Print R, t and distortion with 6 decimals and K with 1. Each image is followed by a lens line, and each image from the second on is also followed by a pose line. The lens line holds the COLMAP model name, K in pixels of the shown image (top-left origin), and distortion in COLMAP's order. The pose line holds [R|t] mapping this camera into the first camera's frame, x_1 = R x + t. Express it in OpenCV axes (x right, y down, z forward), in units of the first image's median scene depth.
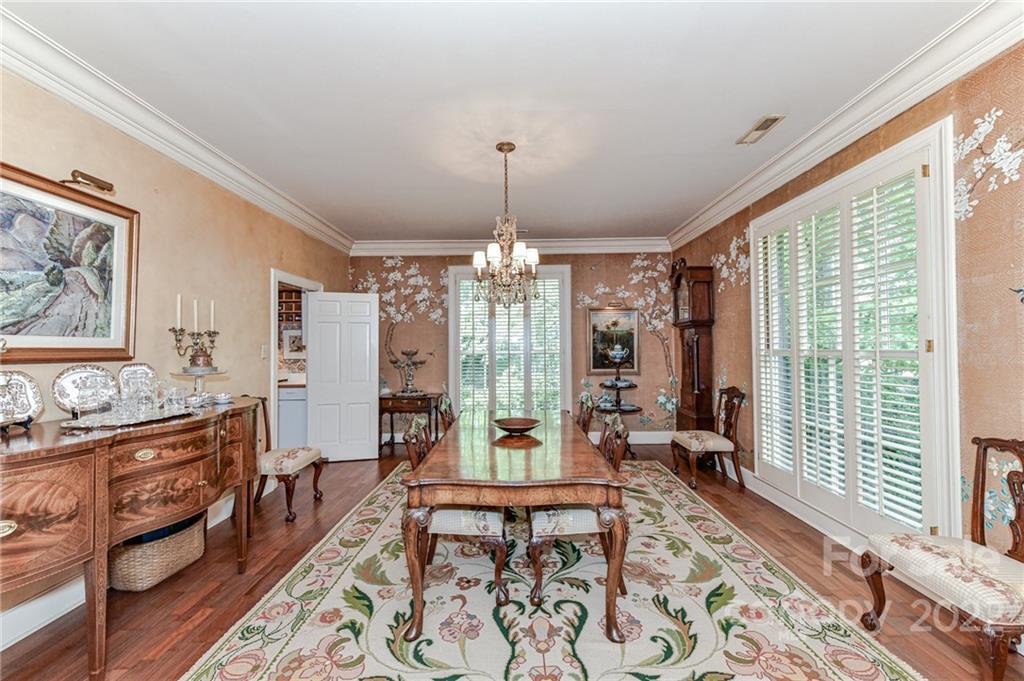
lens RADIAL K [[403.2, 0, 512.0], [0, 403.2, 340.5], [0, 0, 1]] dist [0.013872, -0.007604]
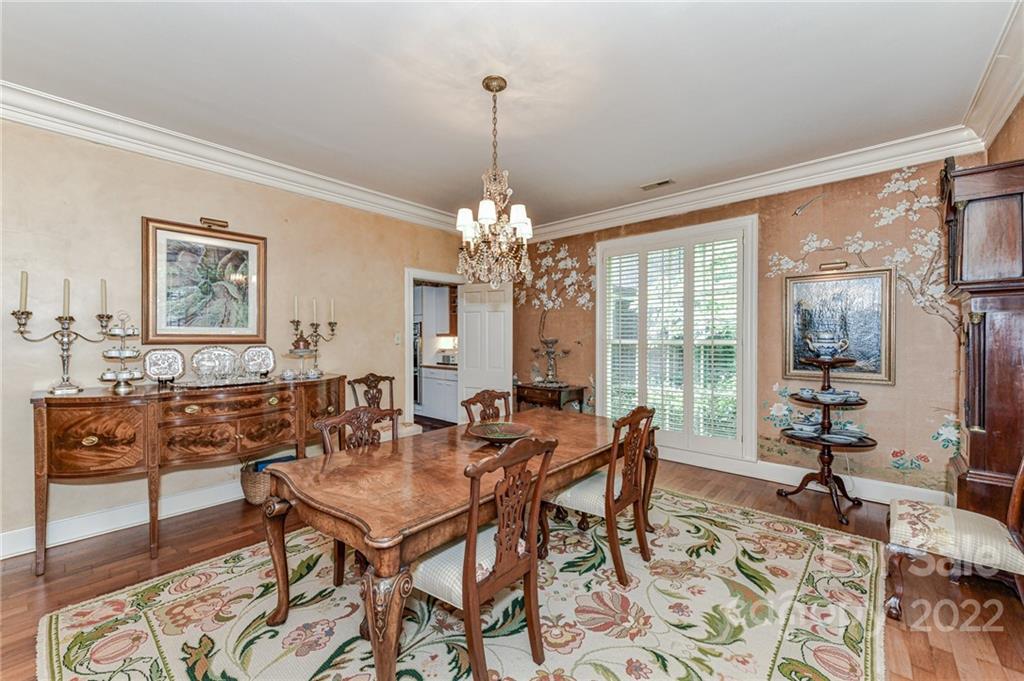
lens RADIAL K [[403.2, 0, 512.0], [0, 403.2, 340.5], [0, 0, 1]] dist [0.013872, -0.007604]
pose [[0.753513, 0.011416, -0.657334, 0.307685], [0.007279, 0.999643, 0.025704, 0.003943], [0.657393, -0.024153, 0.753161, 0.233366]]
